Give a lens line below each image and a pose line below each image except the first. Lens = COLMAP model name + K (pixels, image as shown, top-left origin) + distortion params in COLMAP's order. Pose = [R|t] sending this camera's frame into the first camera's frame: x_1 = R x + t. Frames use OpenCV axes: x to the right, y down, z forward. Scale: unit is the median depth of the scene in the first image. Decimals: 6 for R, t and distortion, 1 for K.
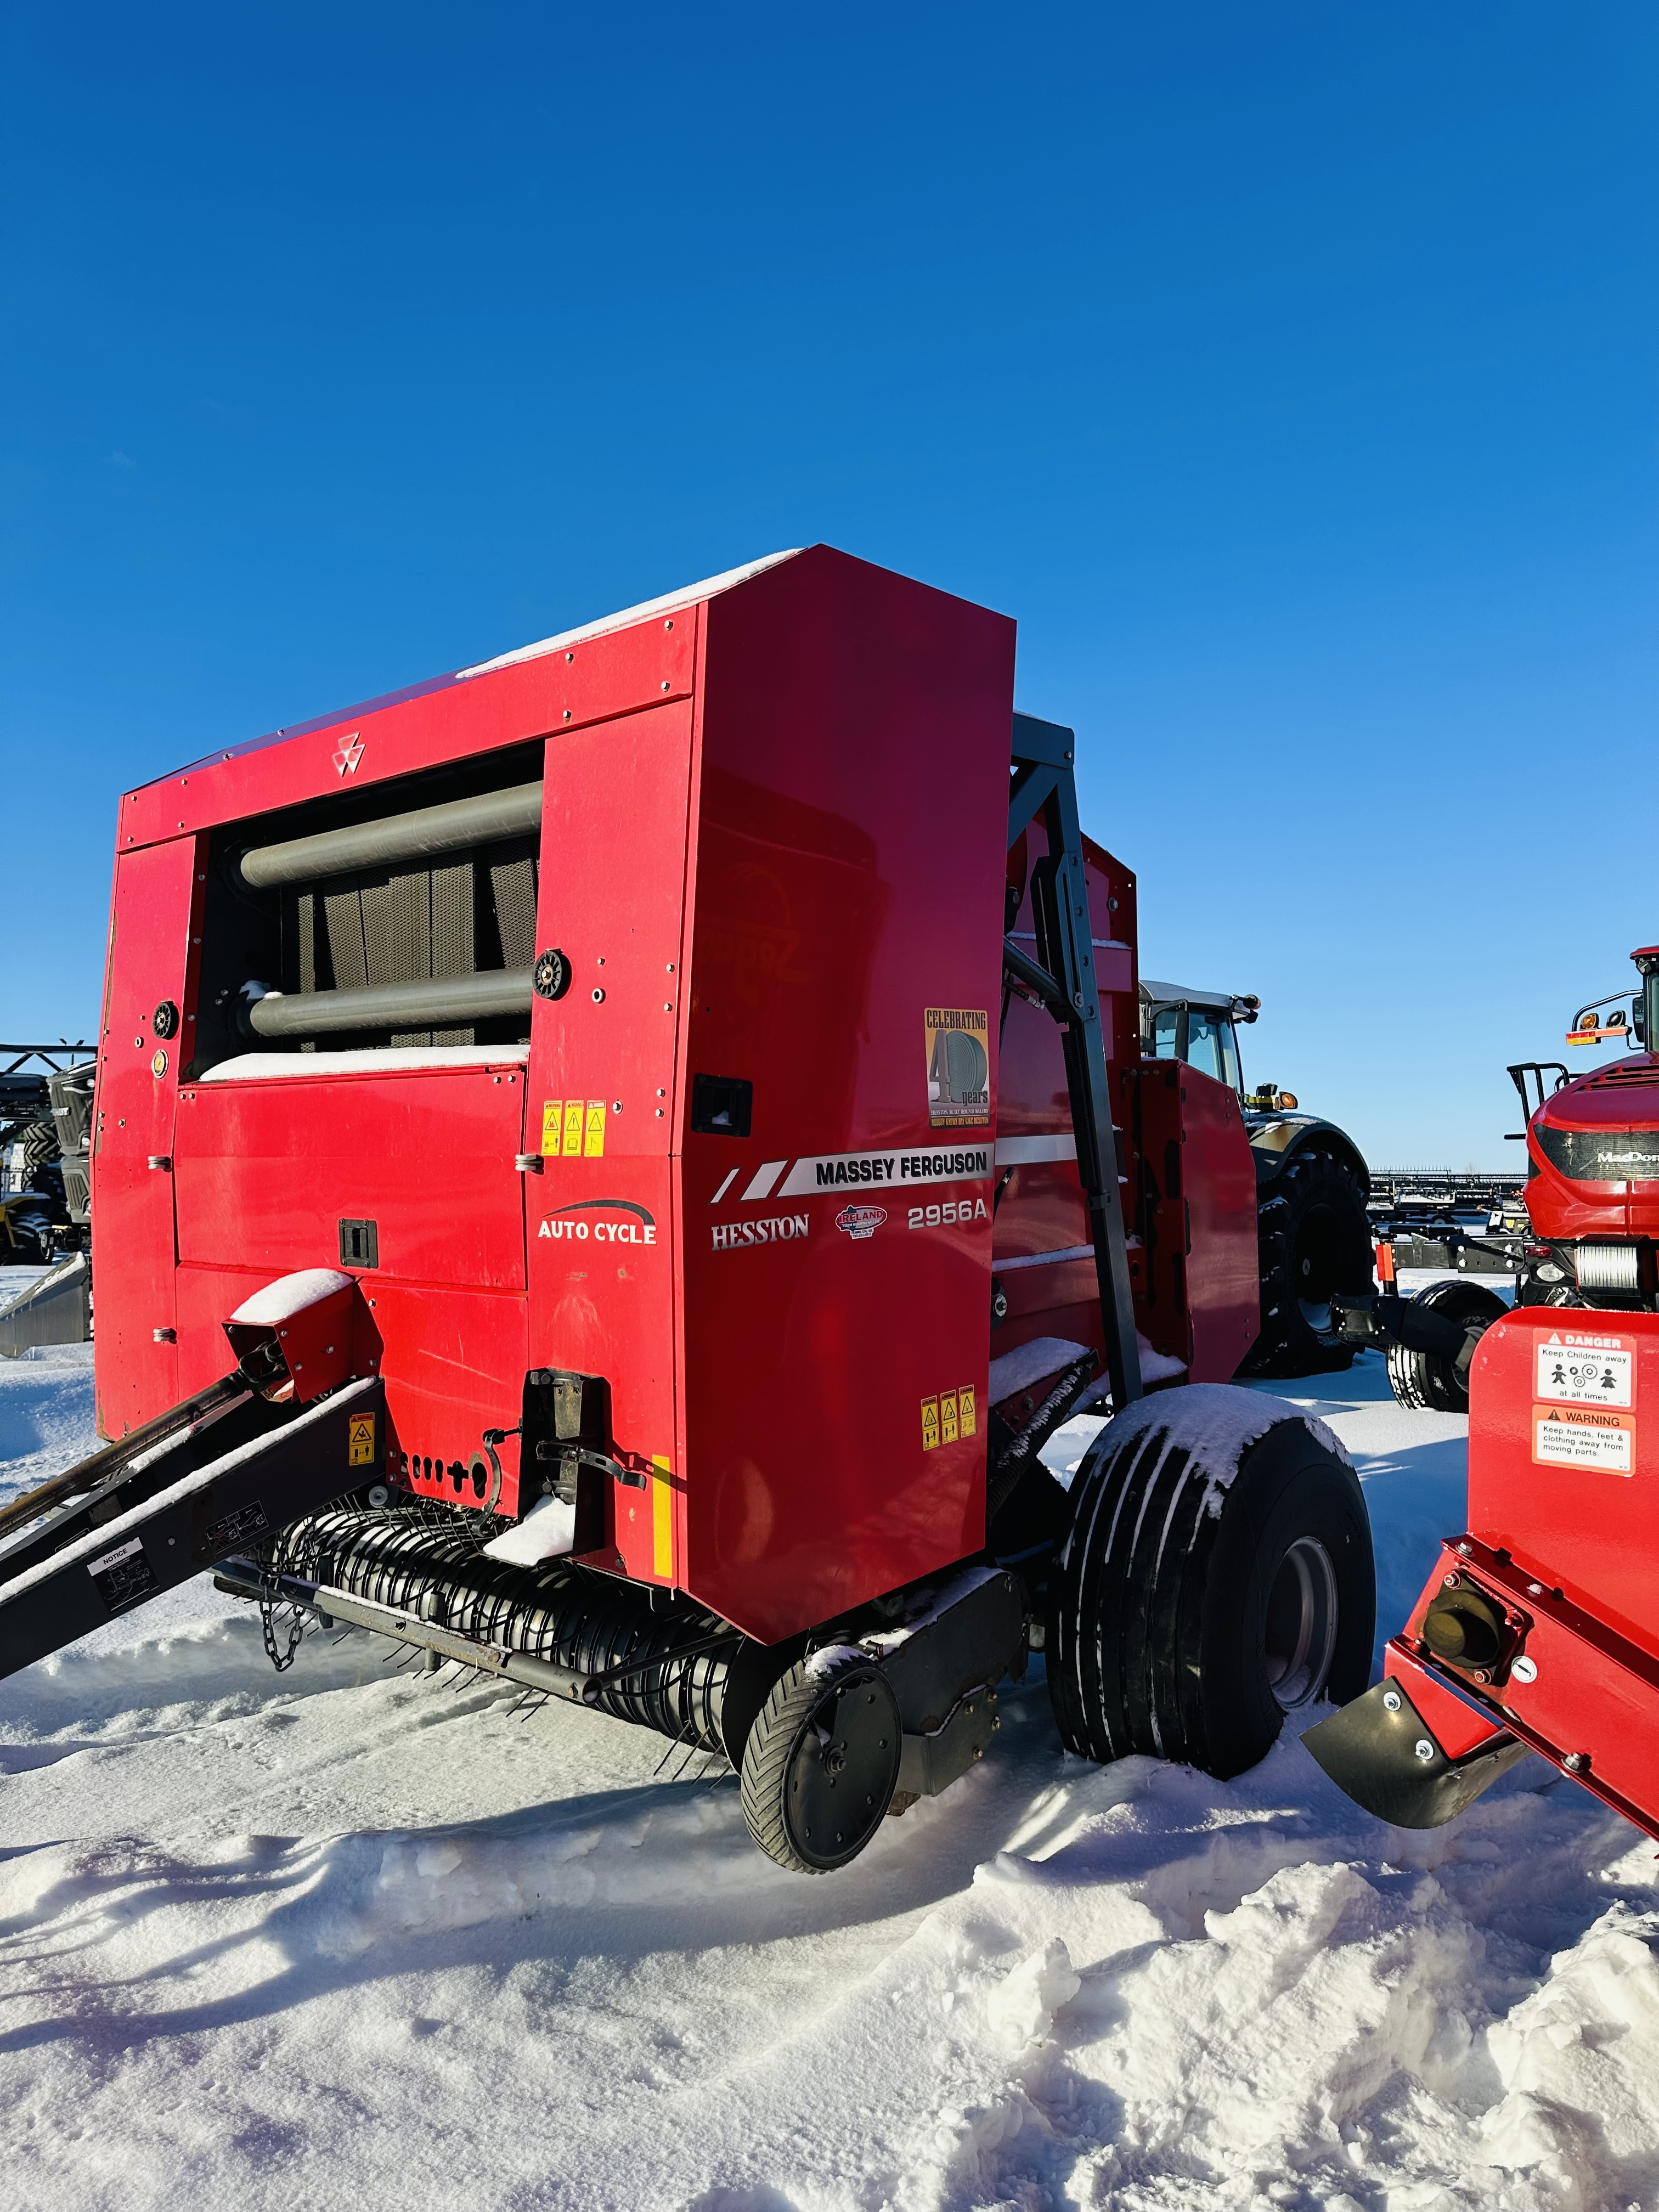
lens RADIAL K [[1532.9, 0, 829.5], [0, 1532.9, 1106.0], [0, 0, 1]] dist [0.037059, -0.045972]
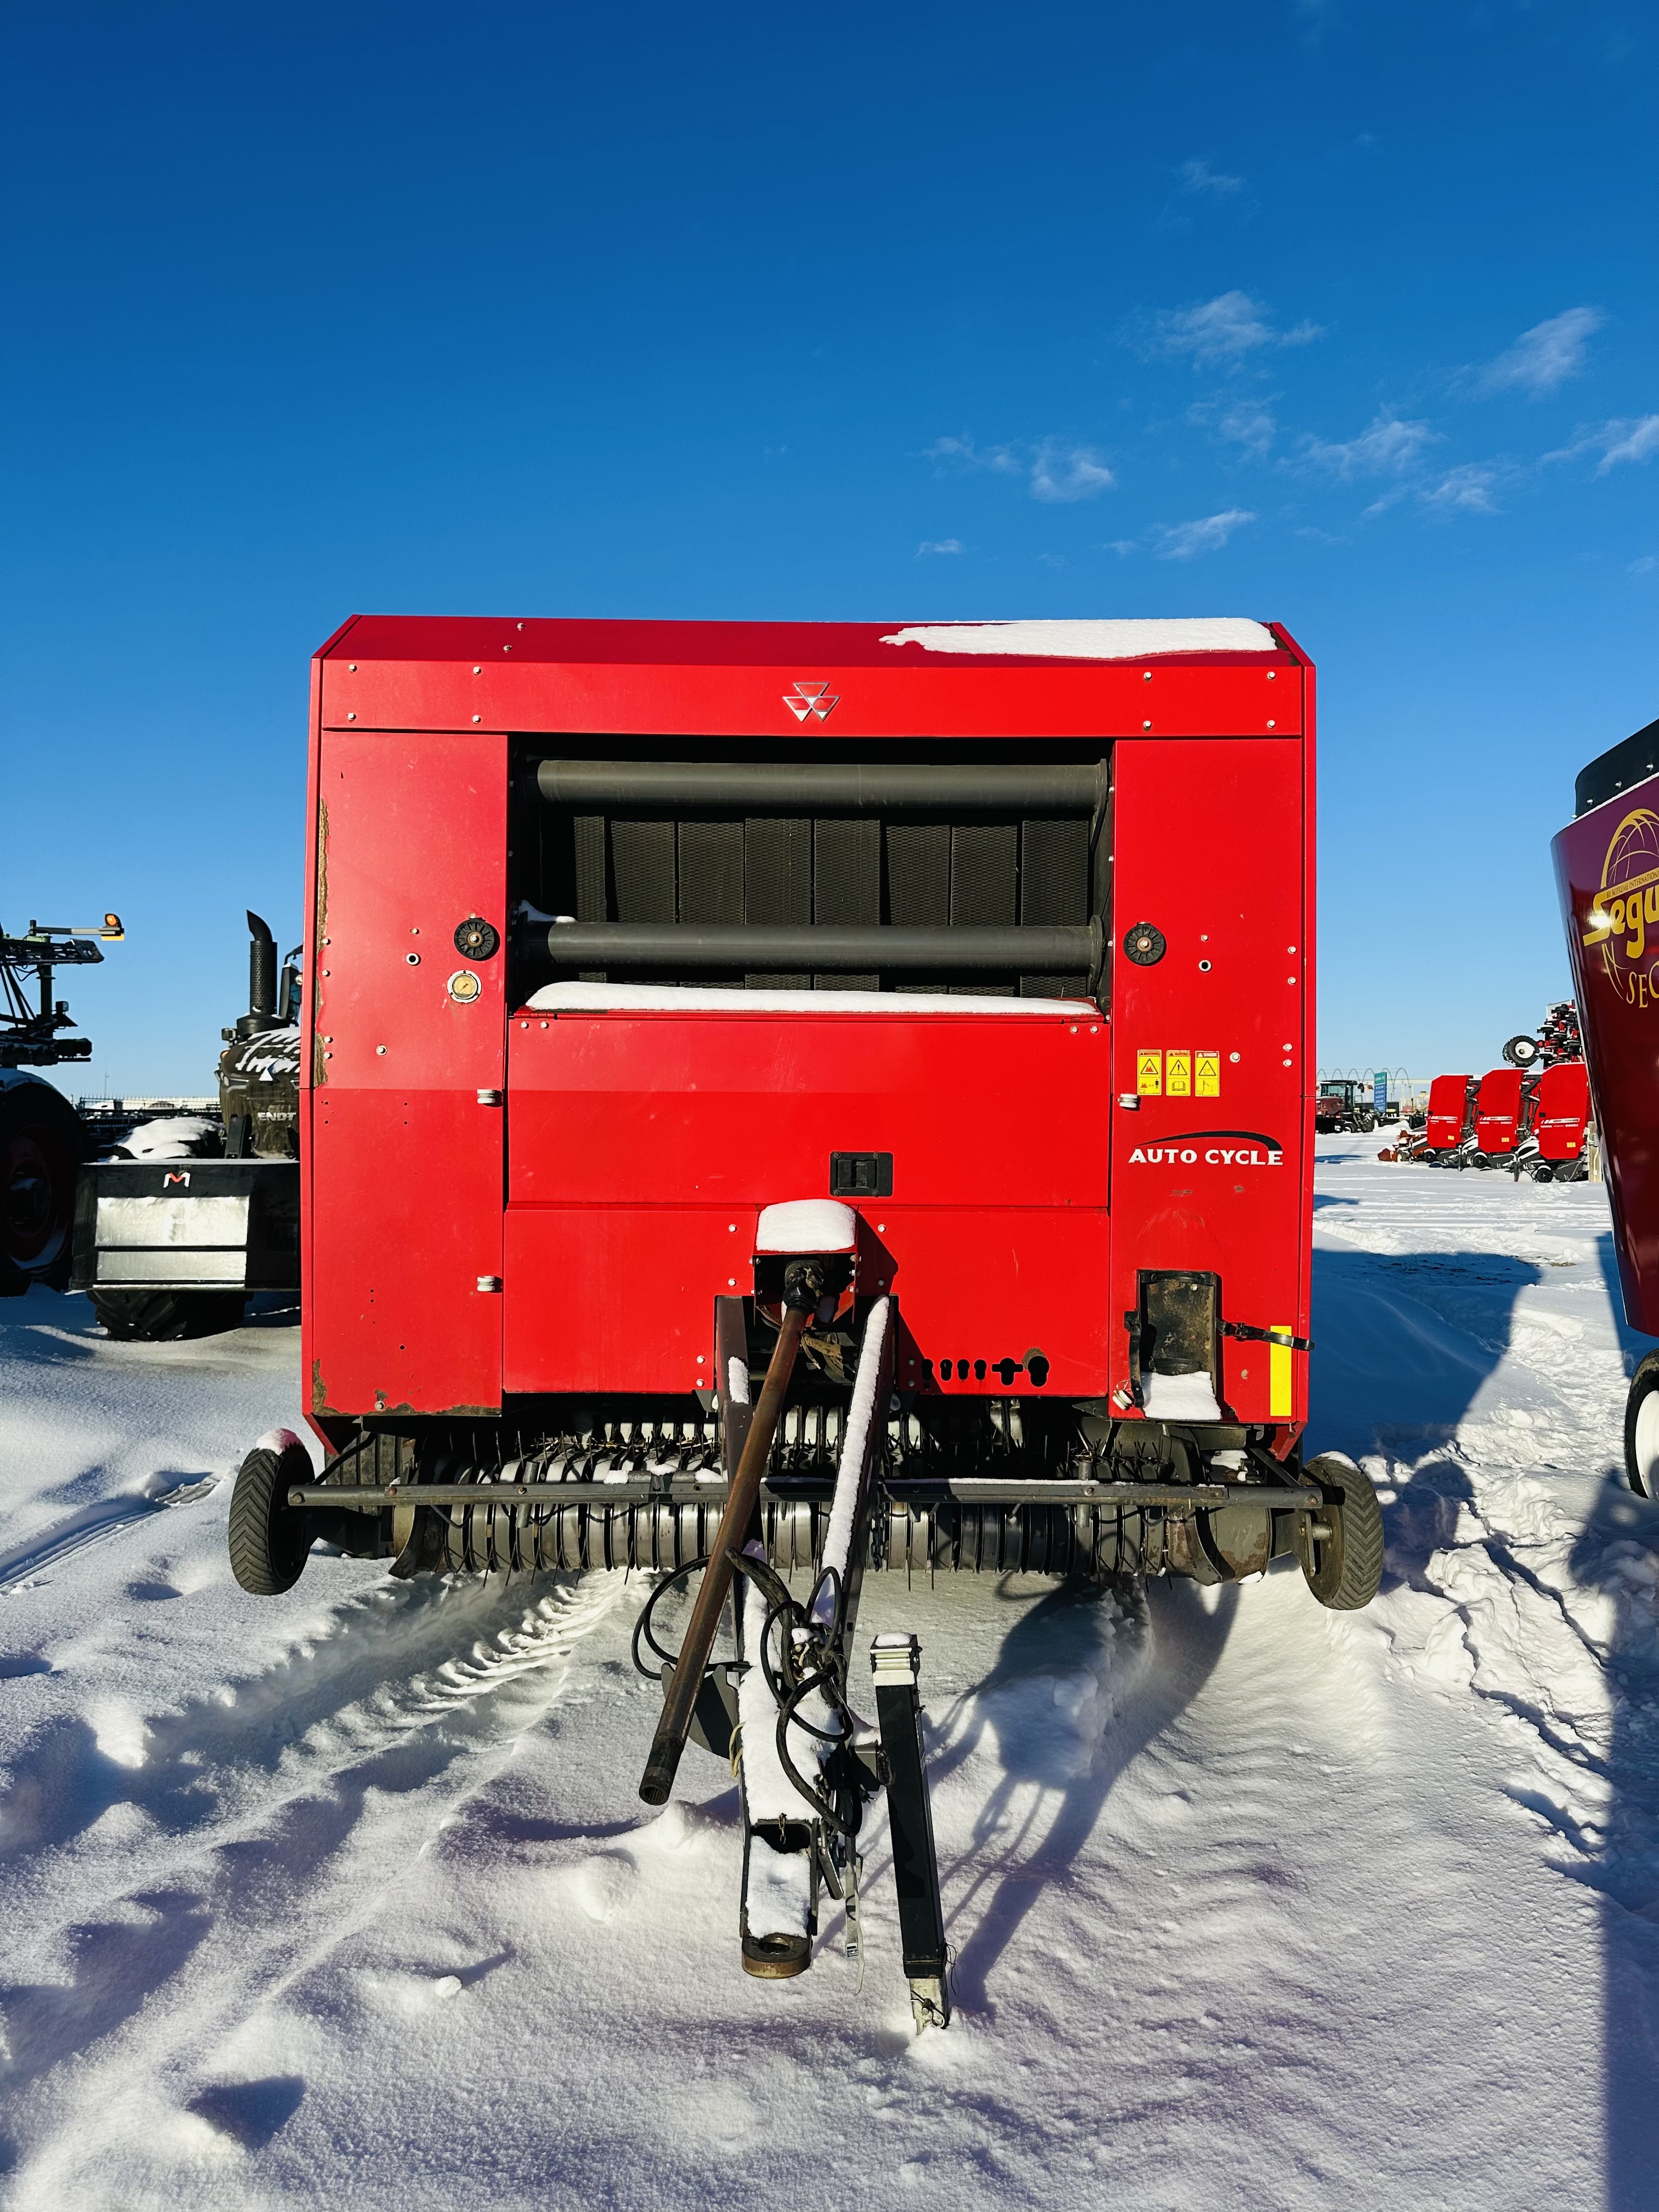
lens RADIAL K [[1532.9, 0, 829.5], [0, 1532.9, 1106.0], [0, 0, 1]] dist [0.037059, -0.045972]
pose [[0.755286, 0.004086, 0.655383, -1.191629], [-0.031531, 0.999049, 0.030110, 0.012231], [-0.654636, -0.043407, 0.754697, 0.251968]]
